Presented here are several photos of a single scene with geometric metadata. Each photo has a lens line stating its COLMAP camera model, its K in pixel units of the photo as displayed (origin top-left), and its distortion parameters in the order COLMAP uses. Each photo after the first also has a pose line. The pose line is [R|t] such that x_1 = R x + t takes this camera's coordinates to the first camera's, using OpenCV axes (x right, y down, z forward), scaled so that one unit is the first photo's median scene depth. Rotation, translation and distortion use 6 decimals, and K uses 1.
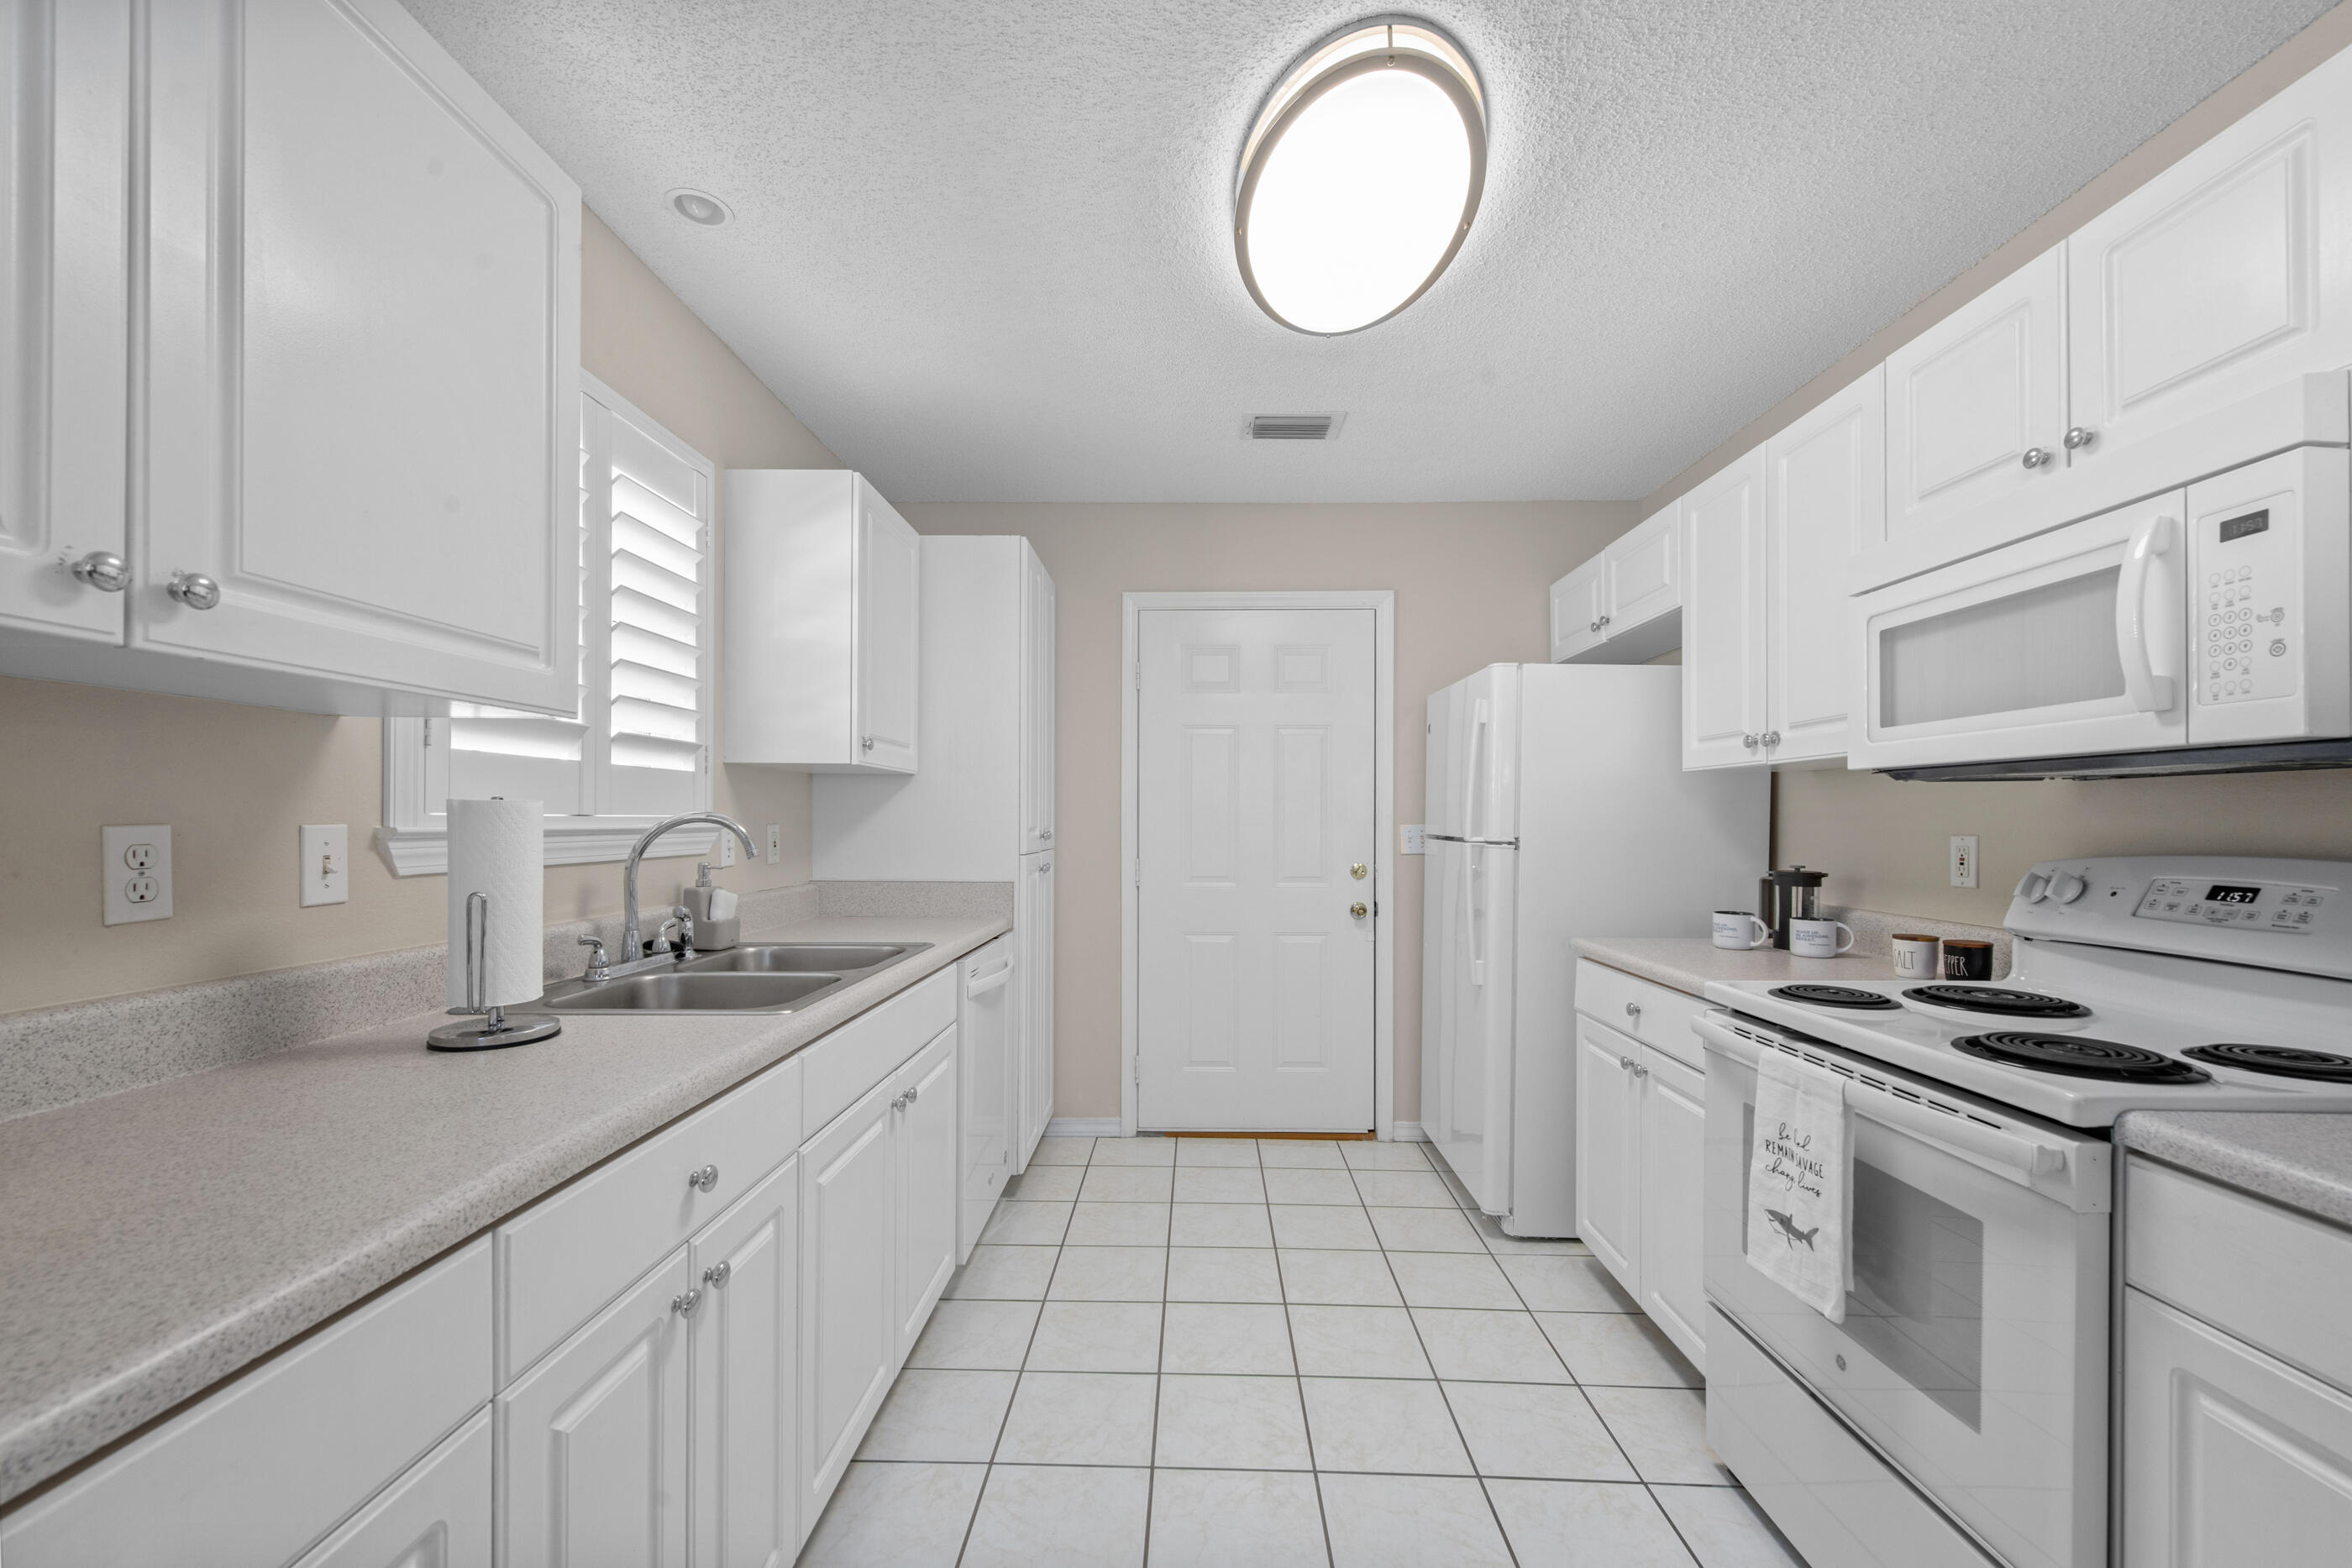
lens RADIAL K [[904.1, 0, 1213.3], [0, 904.1, 820.0], [0, 0, 1]] dist [-0.025138, 0.000126]
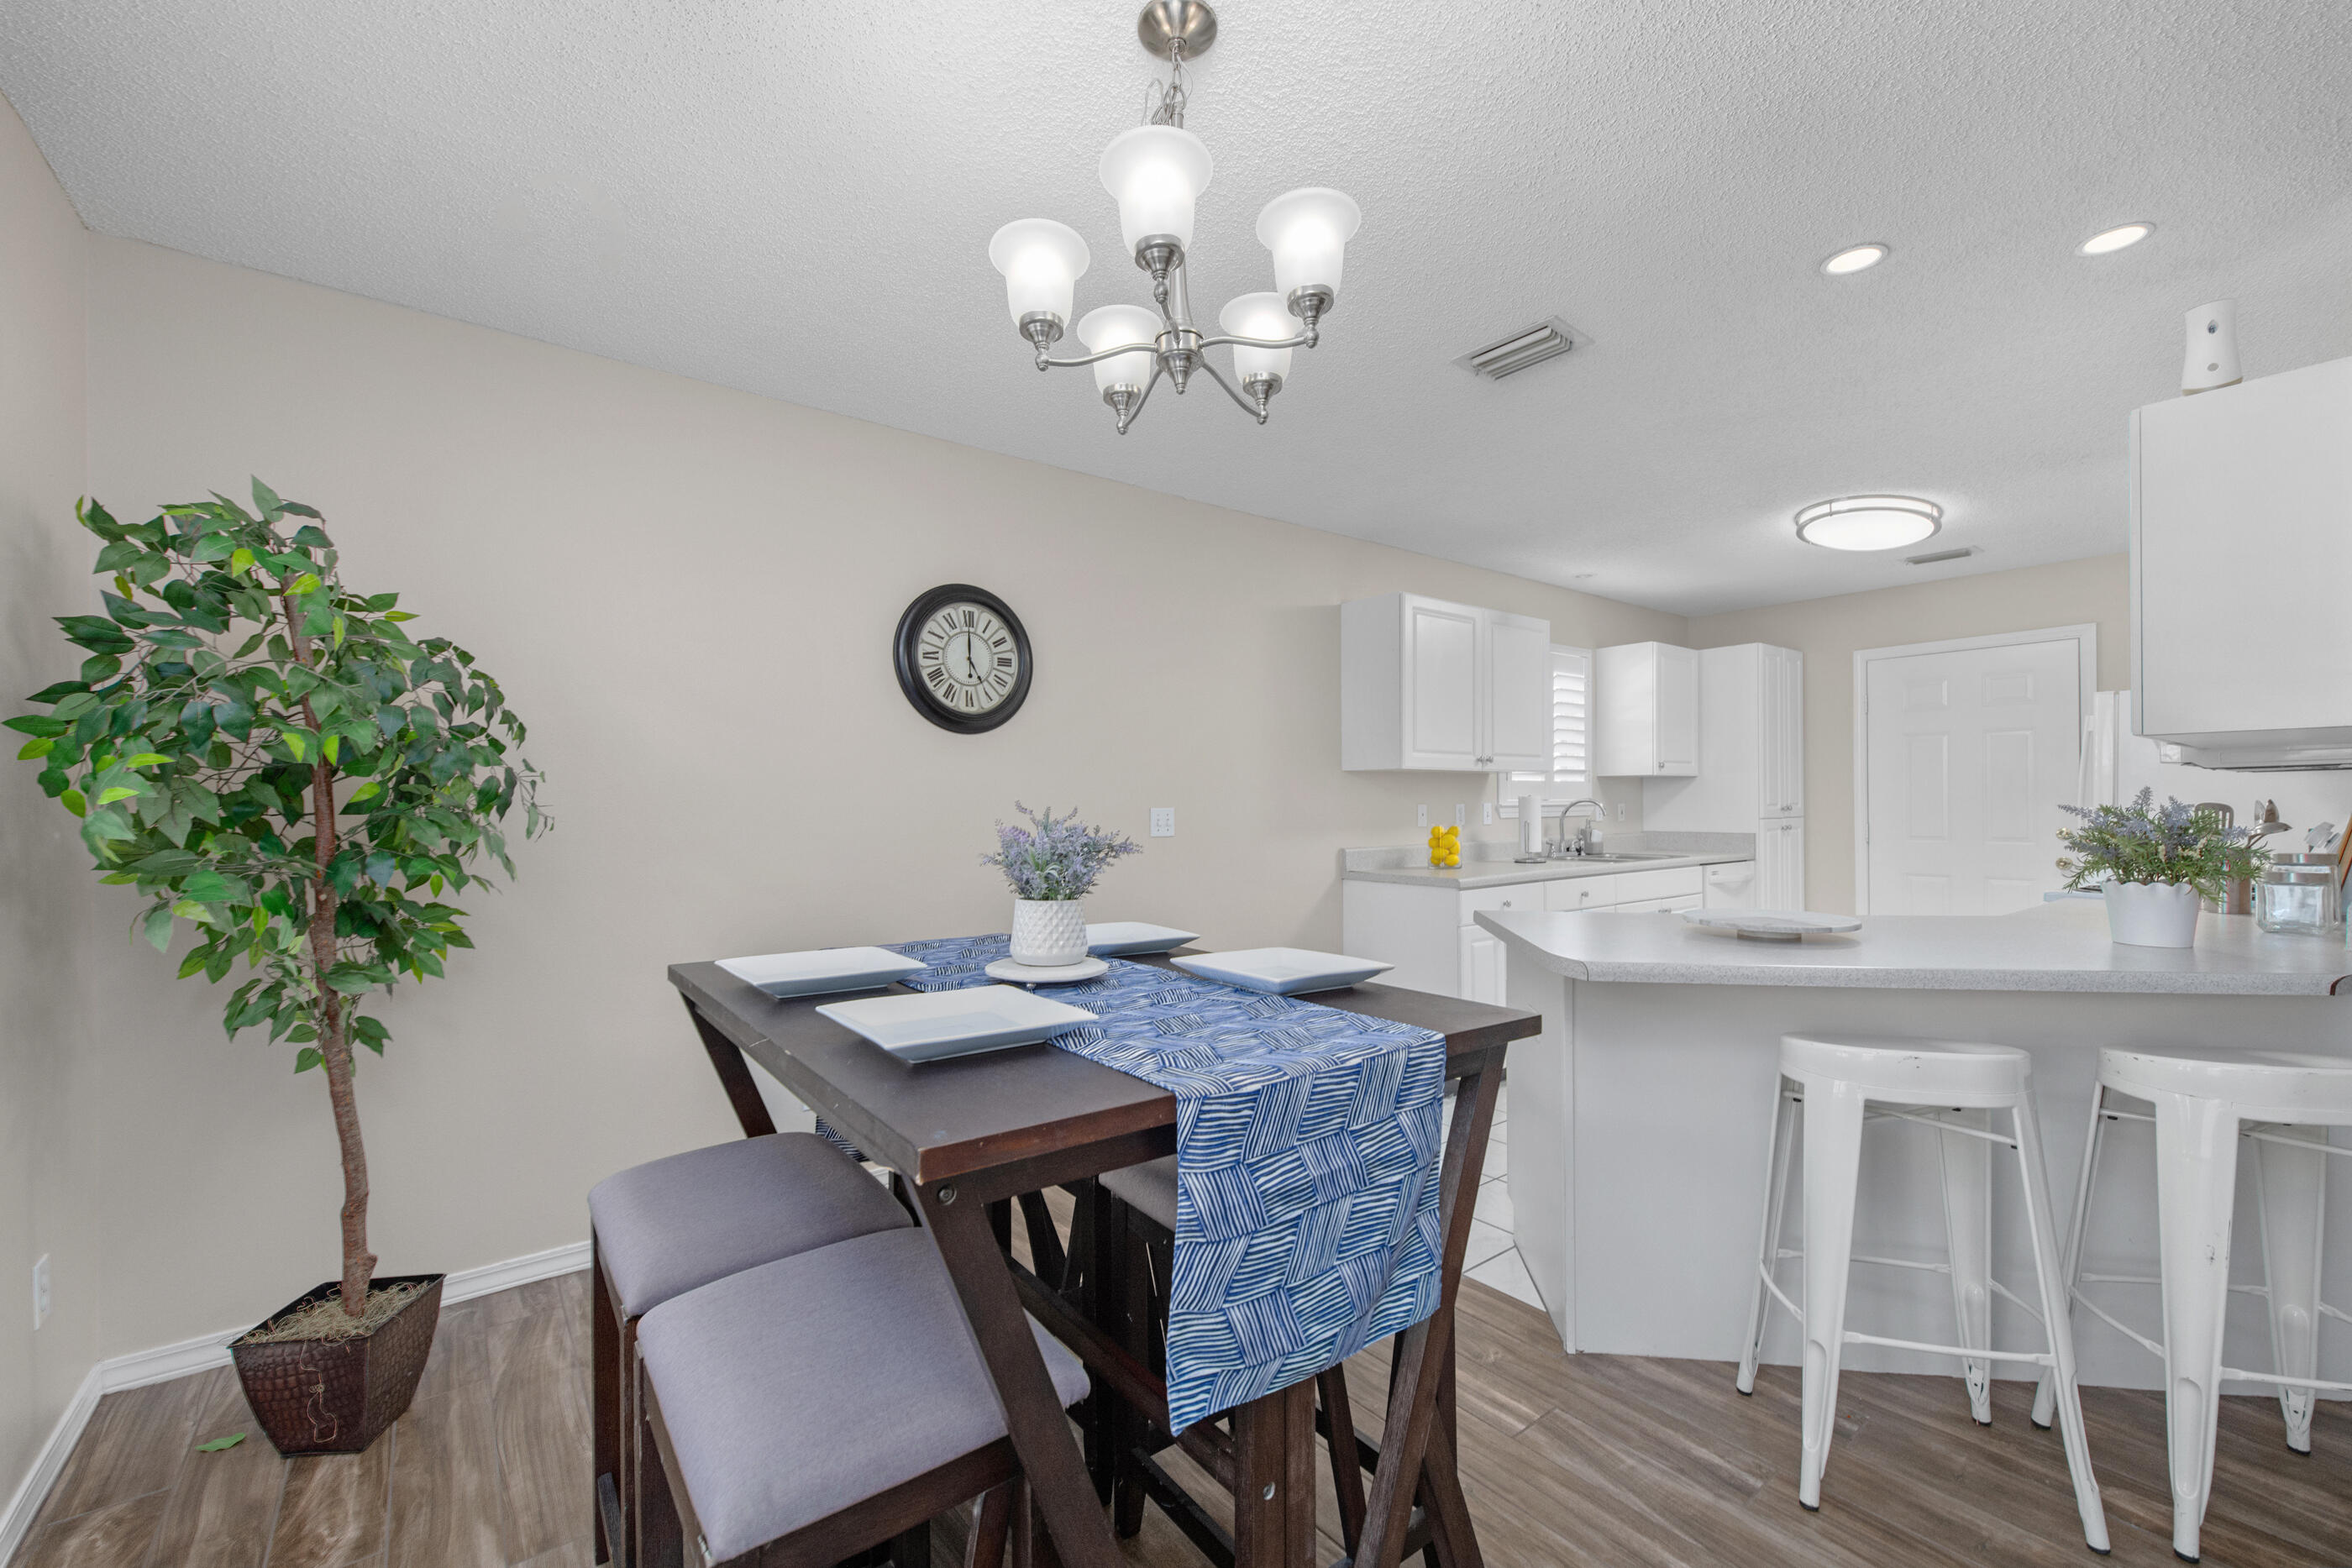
lens RADIAL K [[924.4, 0, 1184.2], [0, 924.4, 815.8], [0, 0, 1]] dist [0.017481, -0.000529]
pose [[0.585112, -0.000115, -0.810952, 0.859169], [0.010785, 0.999913, 0.007640, 0.007732], [0.810881, -0.013217, 0.585062, -1.409561]]
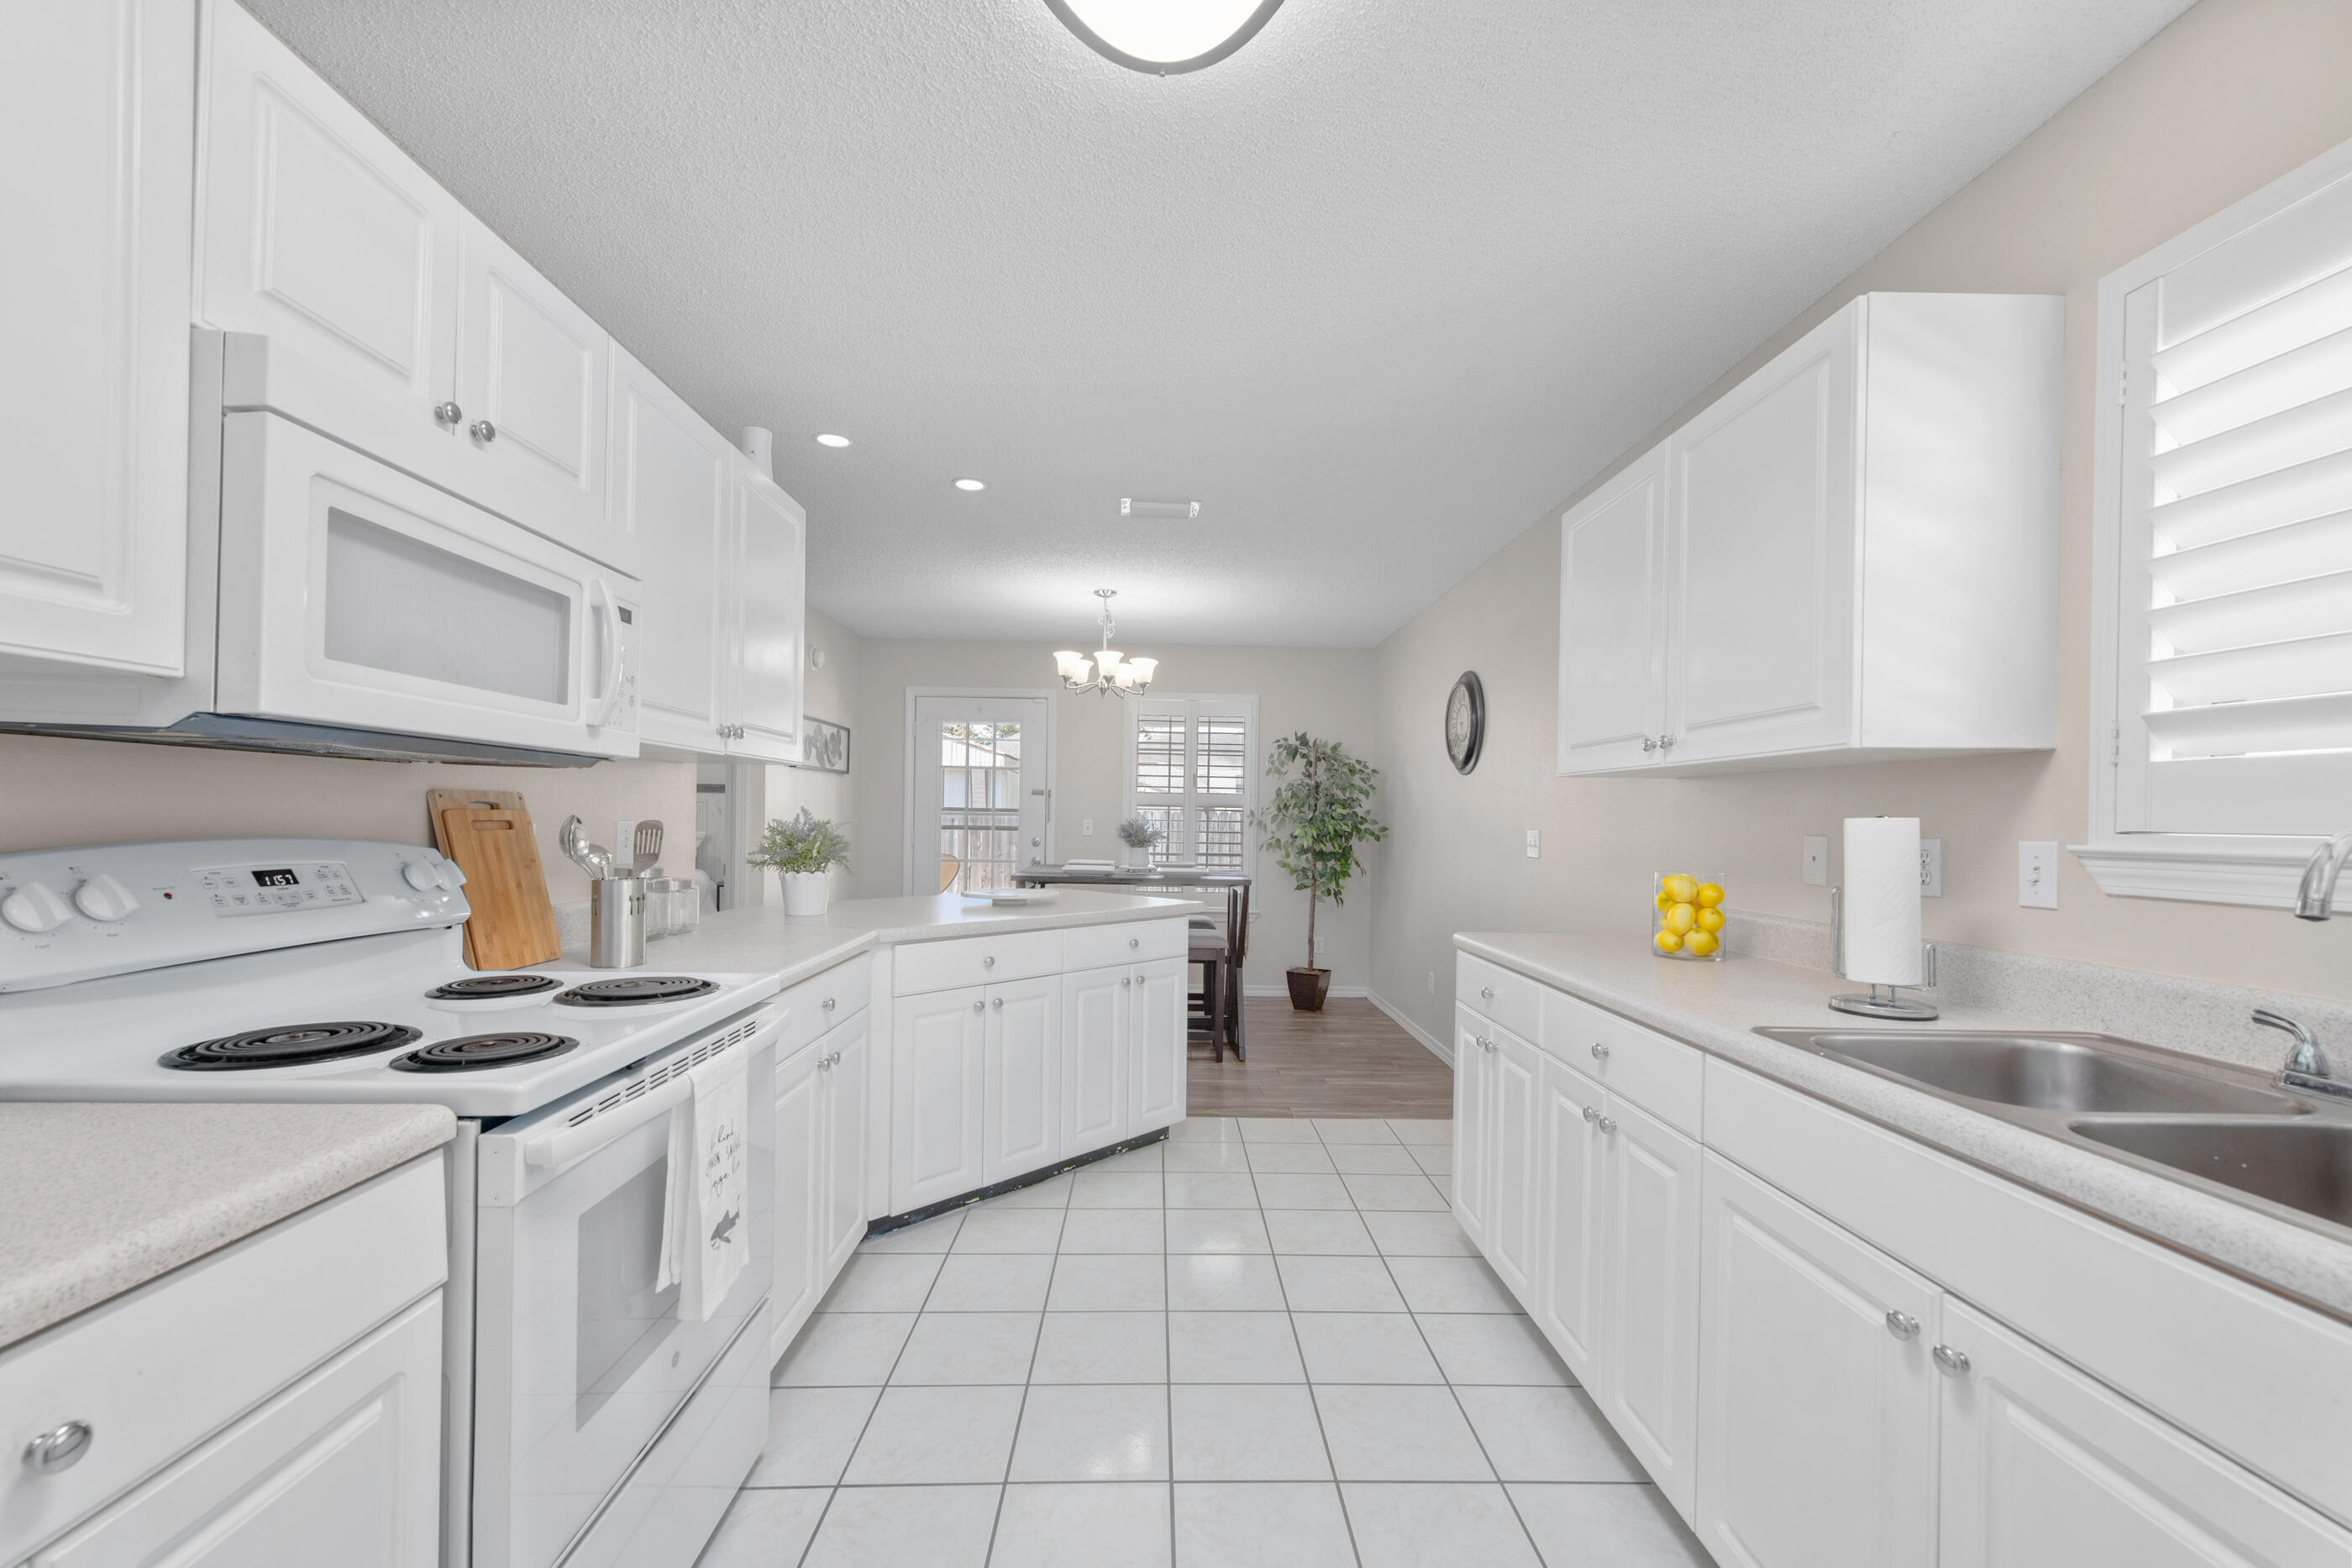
lens RADIAL K [[924.4, 0, 1184.2], [0, 924.4, 815.8], [0, 0, 1]] dist [0.017481, -0.000529]
pose [[-0.999734, -0.020577, -0.010446, 0.110033], [-0.020512, 0.999769, -0.006343, 0.001418], [0.010574, -0.006127, -0.999925, 1.362475]]
